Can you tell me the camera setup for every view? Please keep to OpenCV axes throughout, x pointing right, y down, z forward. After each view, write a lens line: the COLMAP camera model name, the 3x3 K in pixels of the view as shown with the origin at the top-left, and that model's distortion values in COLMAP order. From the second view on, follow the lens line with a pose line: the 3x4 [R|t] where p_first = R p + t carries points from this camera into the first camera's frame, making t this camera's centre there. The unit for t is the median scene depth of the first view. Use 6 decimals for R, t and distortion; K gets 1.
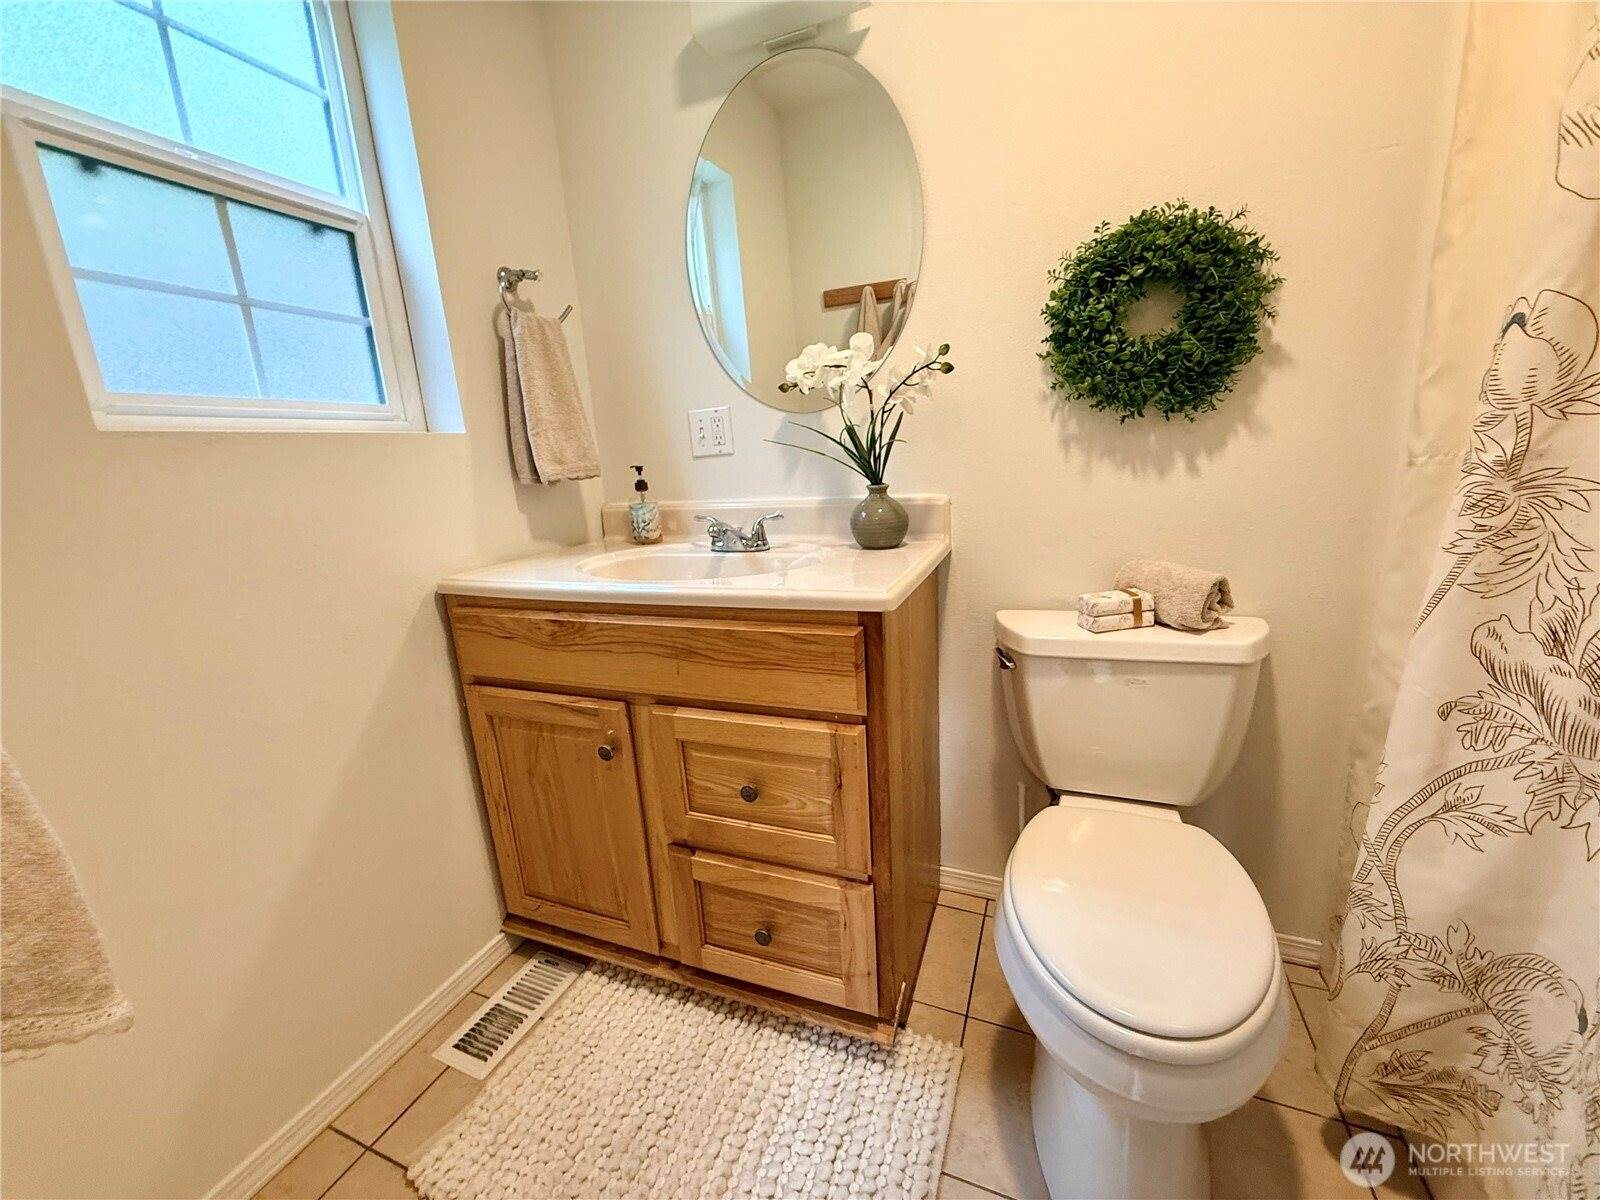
lens RADIAL K [[635.4, 0, 796.6], [0, 635.4, 595.6], [0, 0, 1]] dist [-0.000831, 0.000107]
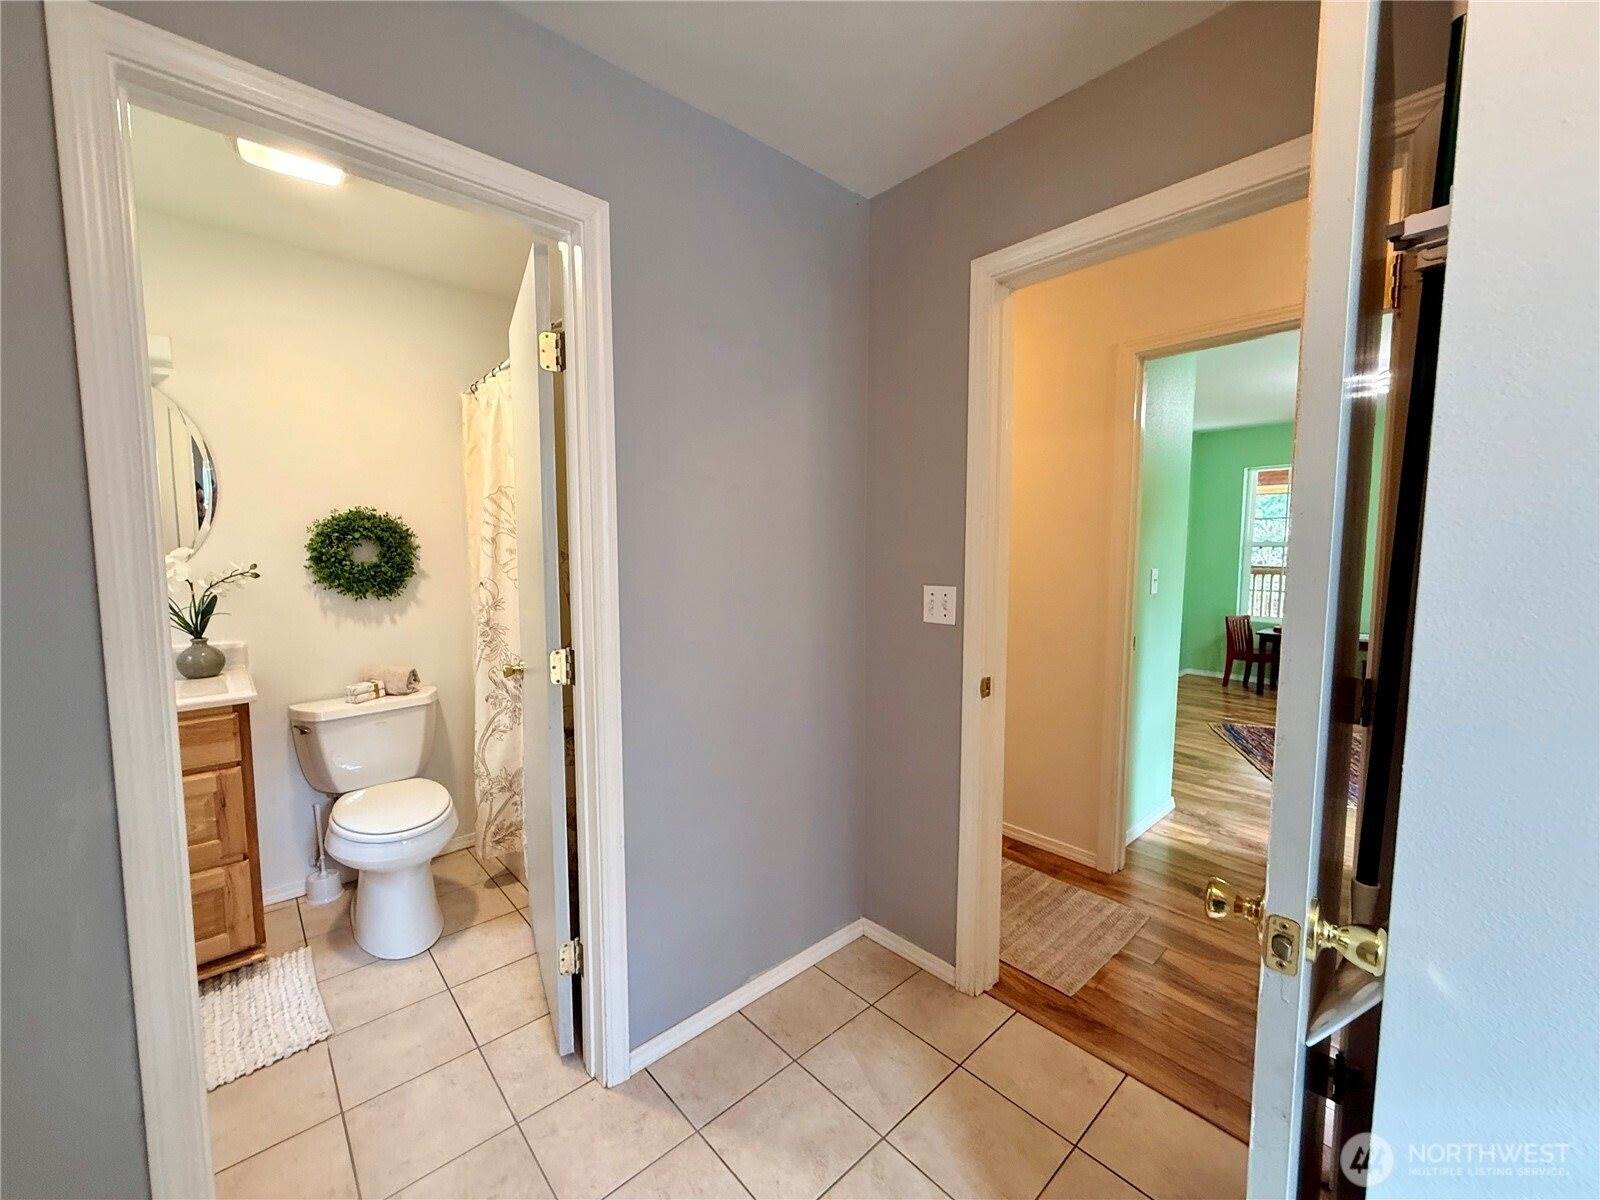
lens RADIAL K [[635.4, 0, 799.2], [0, 635.4, 602.7], [0, 0, 1]] dist [-0.000831, 0.000107]
pose [[0.425253, -0.019625, 0.904862, -0.789951], [0.178330, 0.981983, -0.062511, 0.125924], [-0.887332, 0.187947, 0.421091, -1.218012]]
